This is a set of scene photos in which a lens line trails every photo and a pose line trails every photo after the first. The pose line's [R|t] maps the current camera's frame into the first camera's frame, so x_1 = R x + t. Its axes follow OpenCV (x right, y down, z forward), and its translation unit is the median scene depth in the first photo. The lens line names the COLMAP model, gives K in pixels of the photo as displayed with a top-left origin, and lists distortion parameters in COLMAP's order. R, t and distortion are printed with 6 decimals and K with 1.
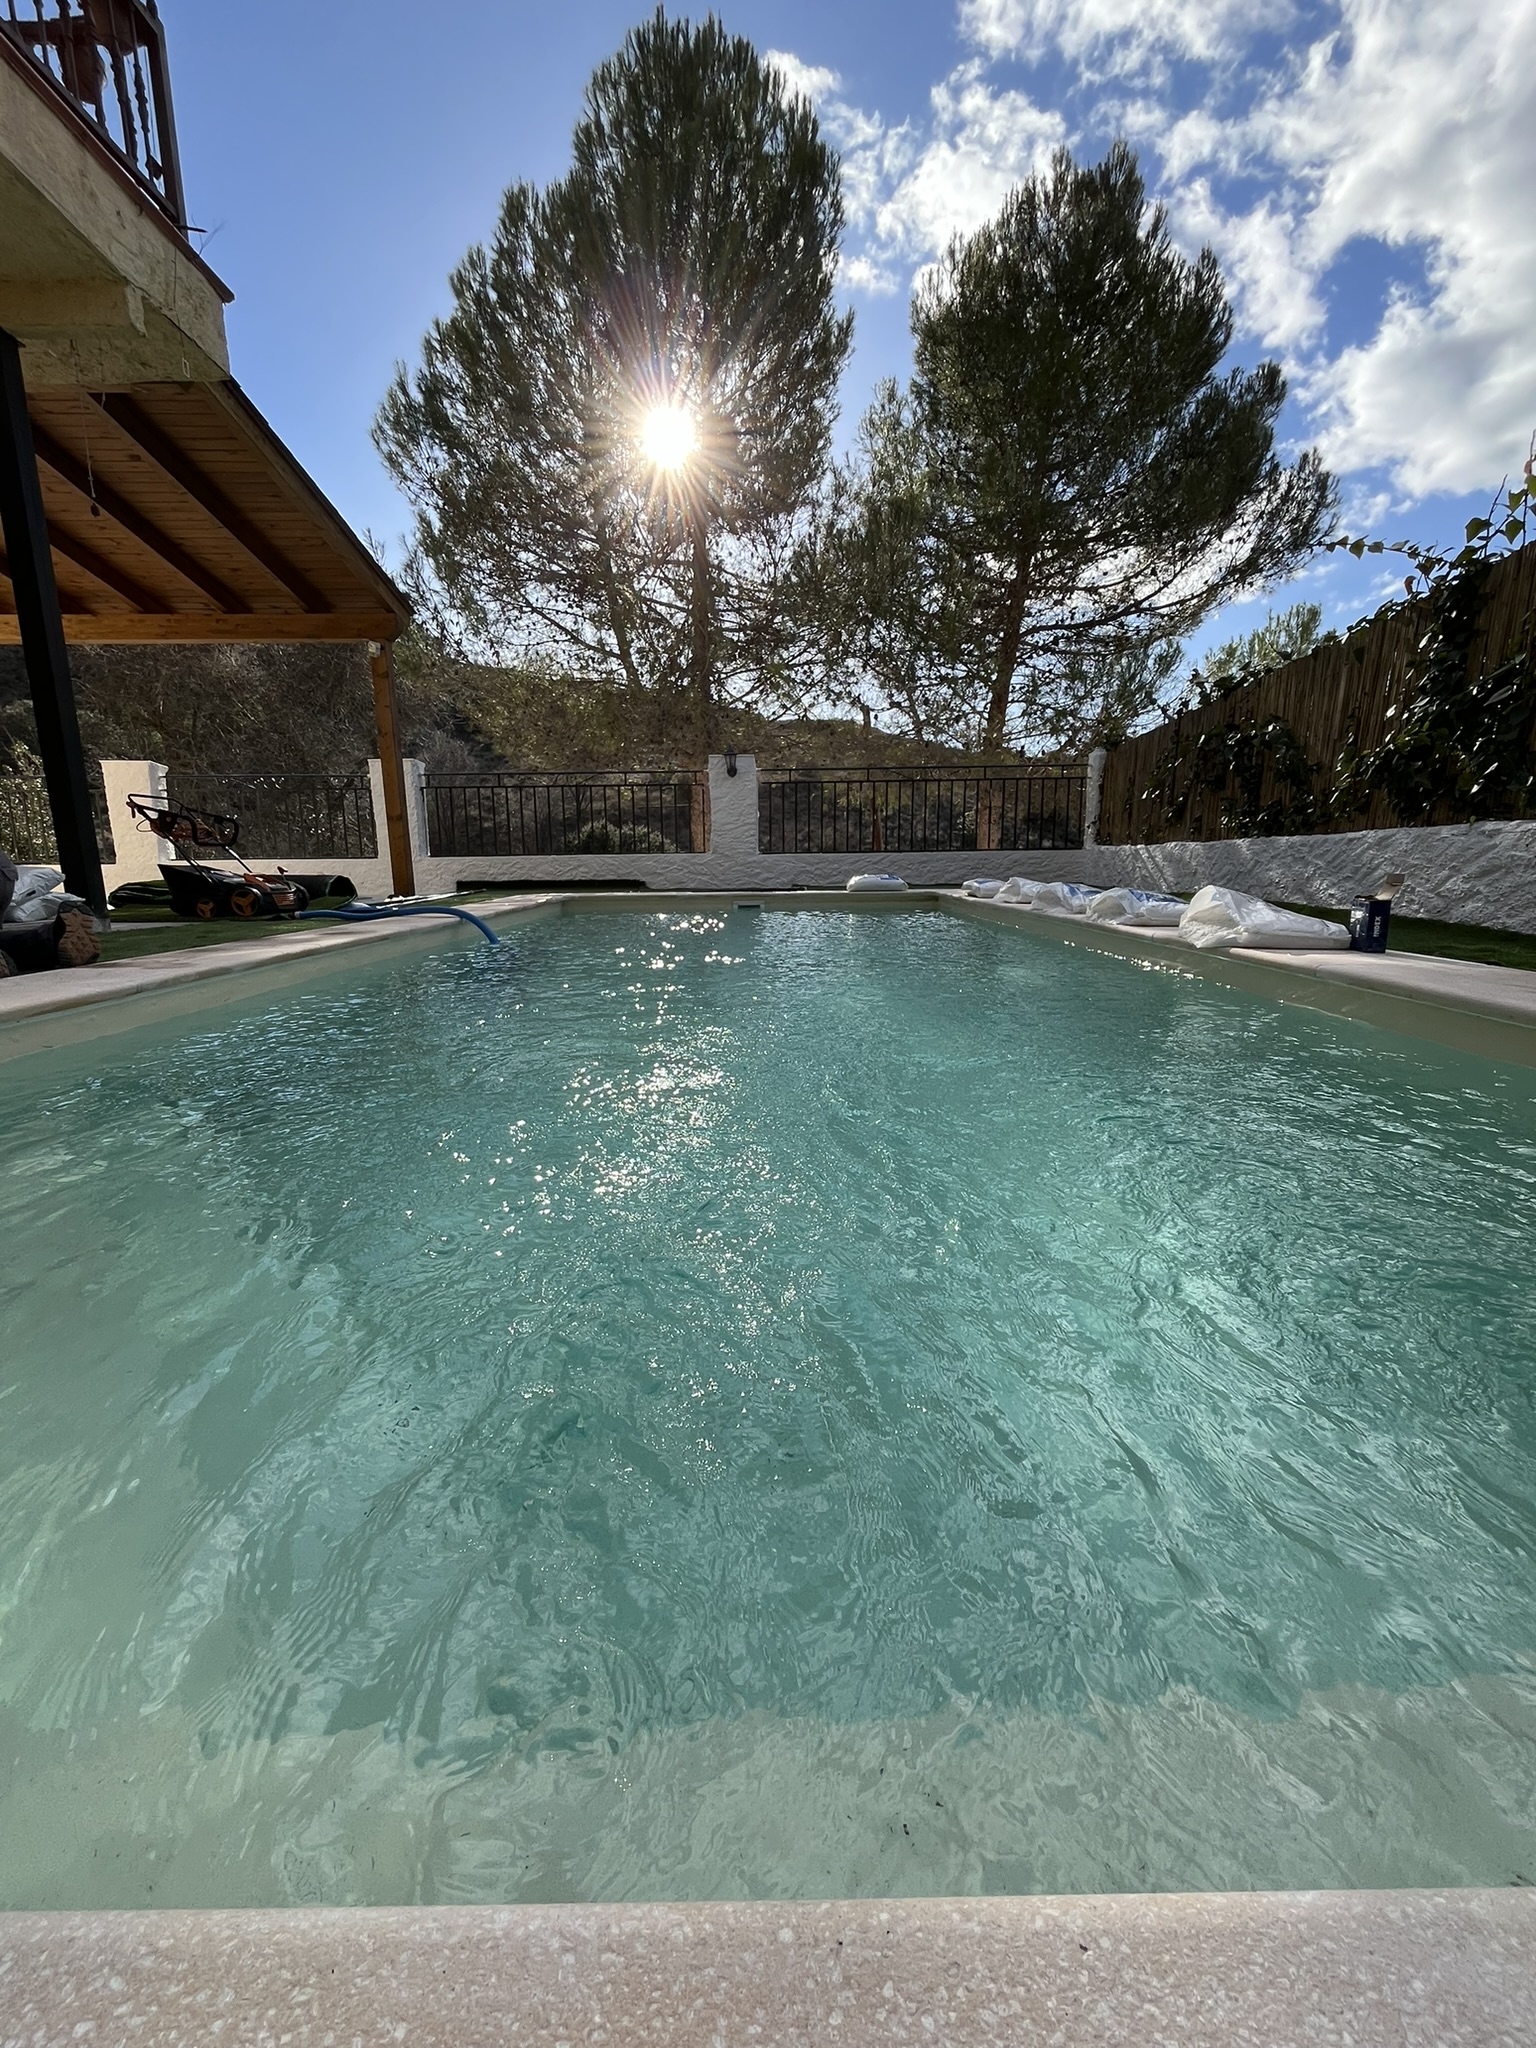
lens RADIAL K [[833.9, 0, 769.6], [0, 833.9, 1026.8], [0, 0, 1]] dist [-0.003530, 0.000357]
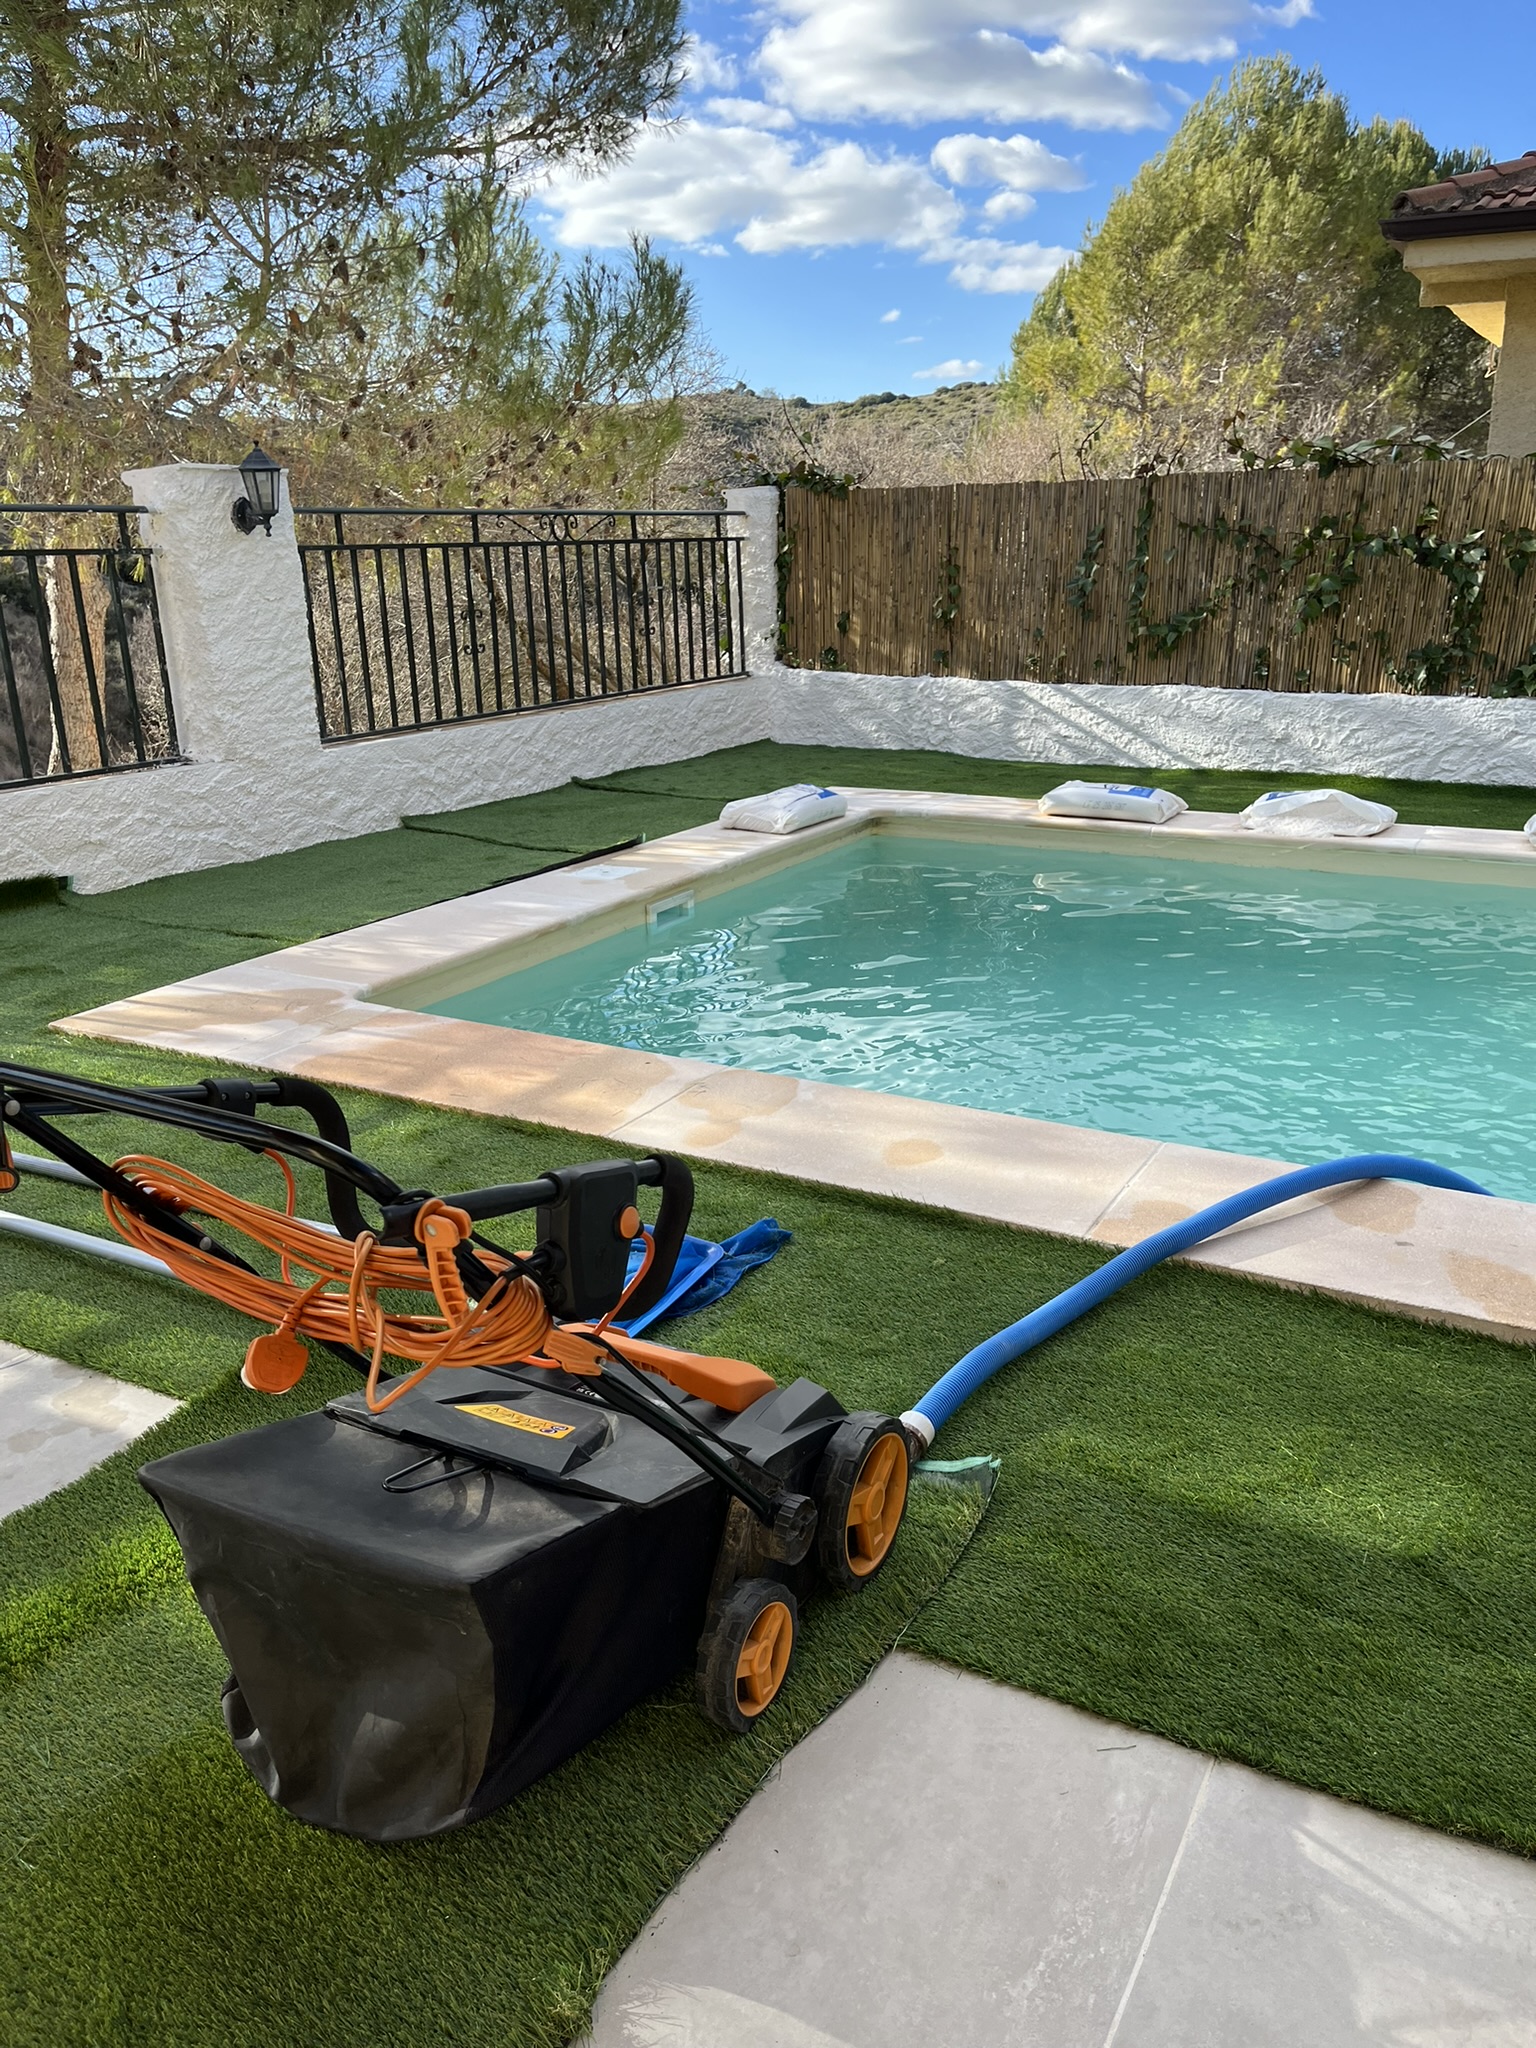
lens RADIAL K [[1538.6, 0, 775.1], [0, 1538.6, 1066.4], [0, 0, 1]] dist [0.040308, 0.006055]
pose [[0.493083, -0.275888, 0.825079, -0.647525], [0.179708, 0.960232, 0.213683, -0.228876], [-0.851219, 0.042910, 0.523053, 0.599843]]
